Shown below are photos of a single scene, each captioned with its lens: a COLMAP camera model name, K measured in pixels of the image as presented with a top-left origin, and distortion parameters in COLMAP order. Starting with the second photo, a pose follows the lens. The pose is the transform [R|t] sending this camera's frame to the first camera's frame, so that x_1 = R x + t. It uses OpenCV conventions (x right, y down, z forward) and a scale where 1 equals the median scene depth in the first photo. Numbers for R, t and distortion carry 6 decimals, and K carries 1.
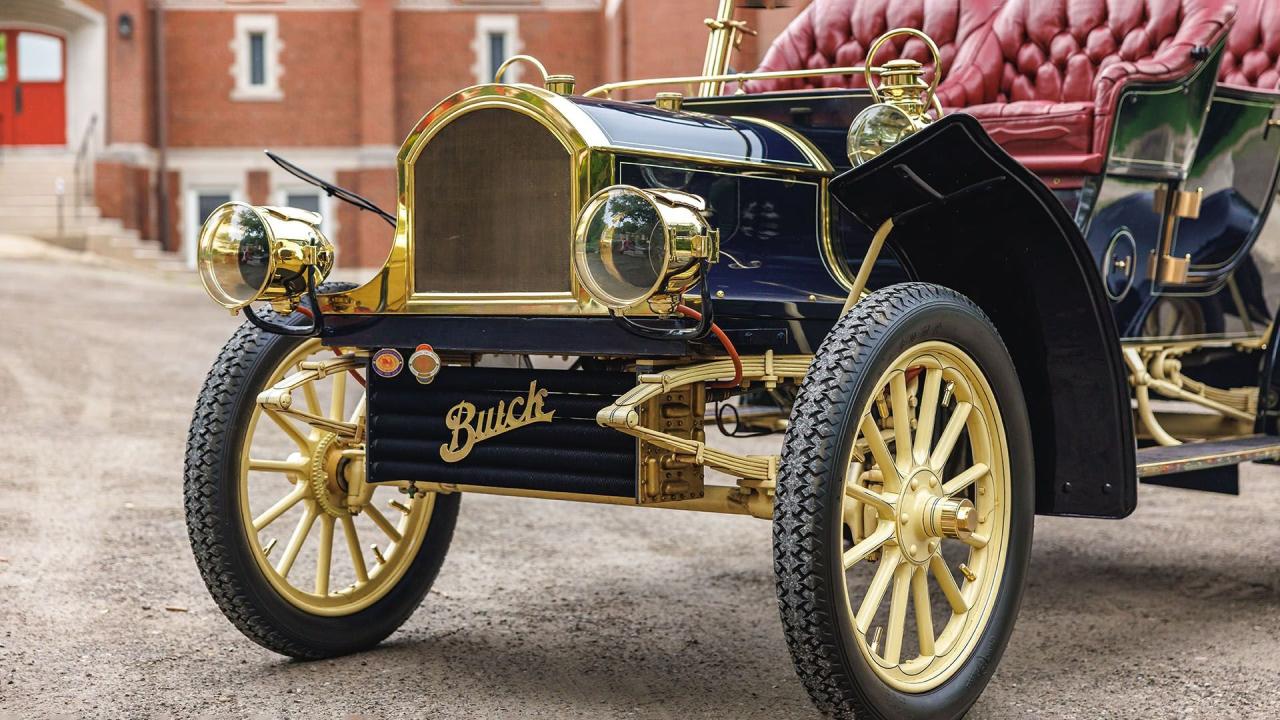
lens RADIAL K [[2389.9, 0, 640.0], [0, 2389.9, 360.0], [0, 0, 1]] dist [0.035055, 0.152811]
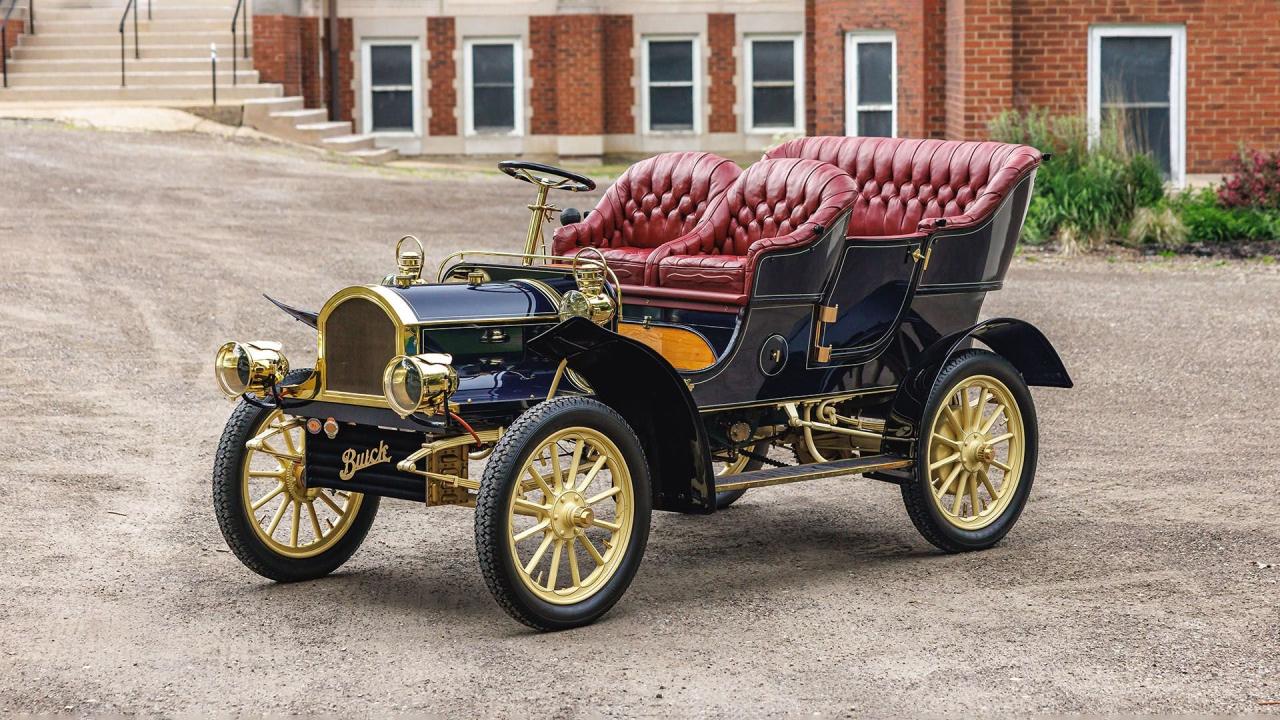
lens RADIAL K [[3835.8, 0, 640.0], [0, 3835.8, 360.0], [0, 0, 1]] dist [0.002034, 0.815070]
pose [[0.990059, 0.011791, -0.140159, 0.531431], [-0.002814, 0.997941, 0.064078, -0.227741], [0.140626, -0.063047, 0.988053, -1.805332]]
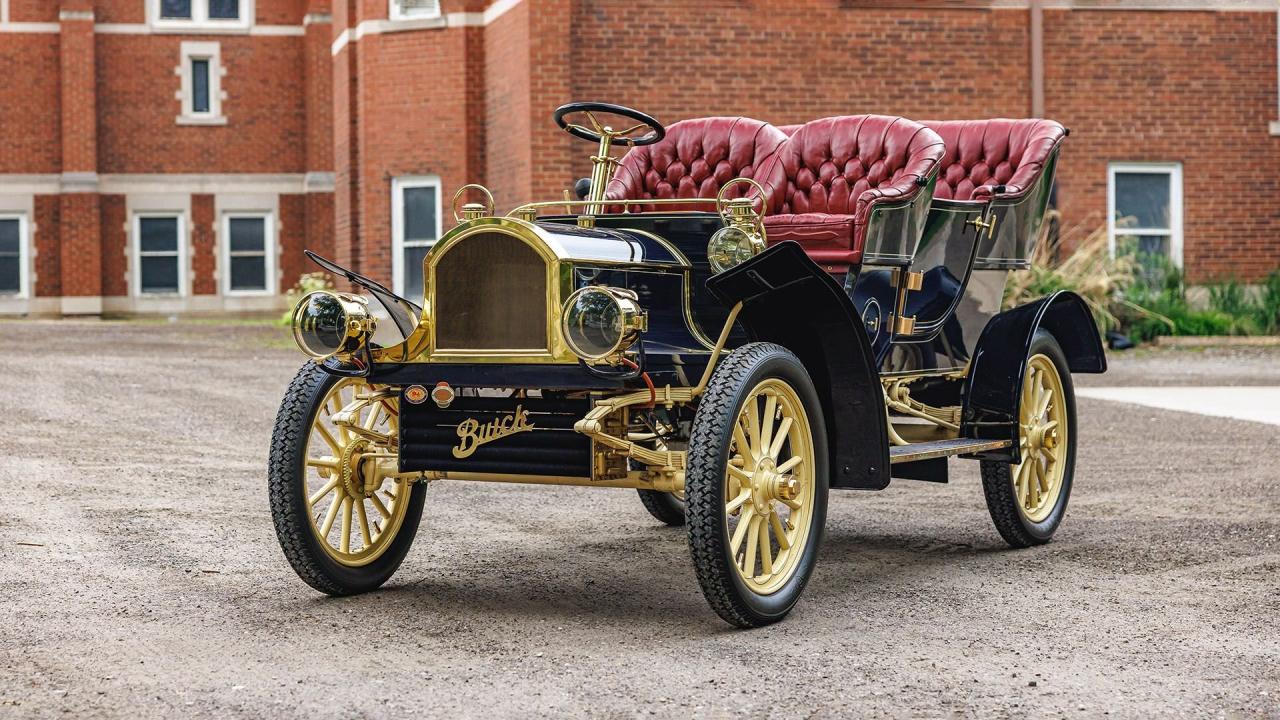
lens RADIAL K [[2703.5, 0, 638.2], [0, 2703.5, 335.0], [0, 0, 1]] dist [0.032805, 0.432638]
pose [[0.989999, -0.004986, 0.140988, -0.196249], [0.007439, 0.999830, -0.016874, -0.006131], [-0.140880, 0.017754, 0.989868, -0.701165]]
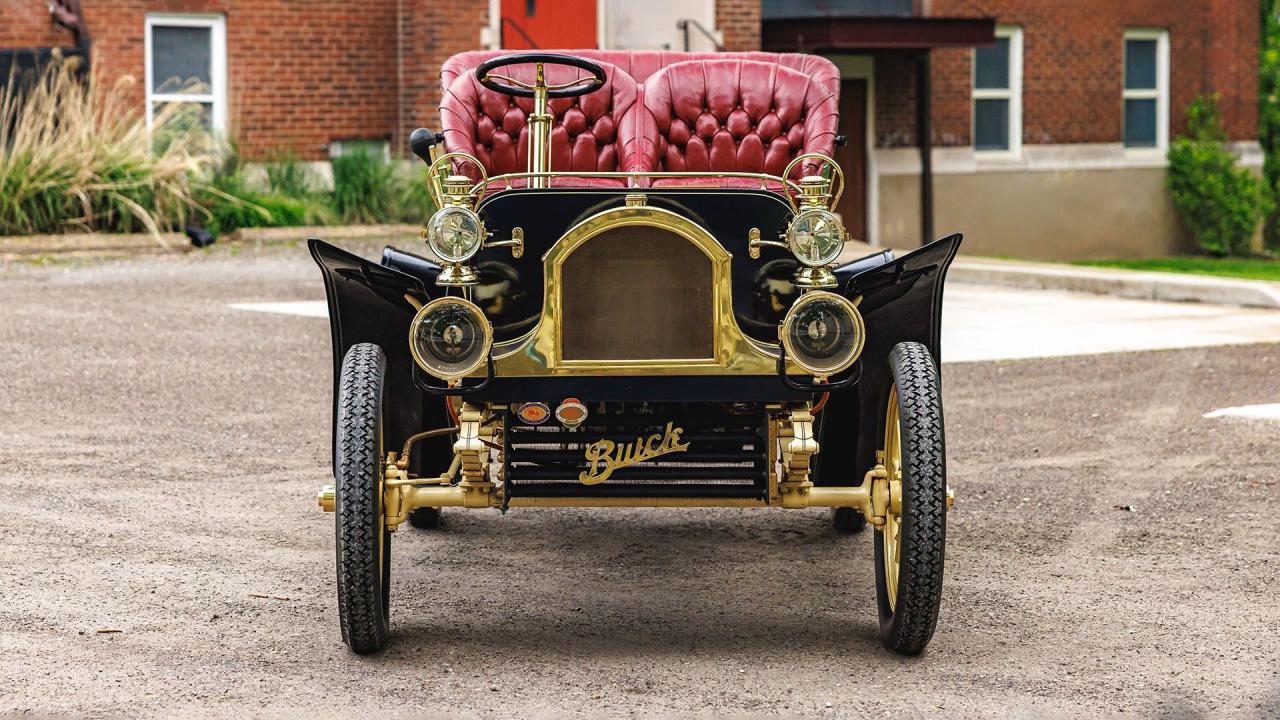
lens RADIAL K [[3439.4, 0, 640.0], [0, 3439.4, 360.0], [0, 0, 1]] dist [0.252773, 0.550469]
pose [[0.789413, -0.048373, 0.611953, -1.144631], [0.021747, 0.998468, 0.050872, -0.115808], [-0.613477, -0.026851, 0.789256, -0.502582]]
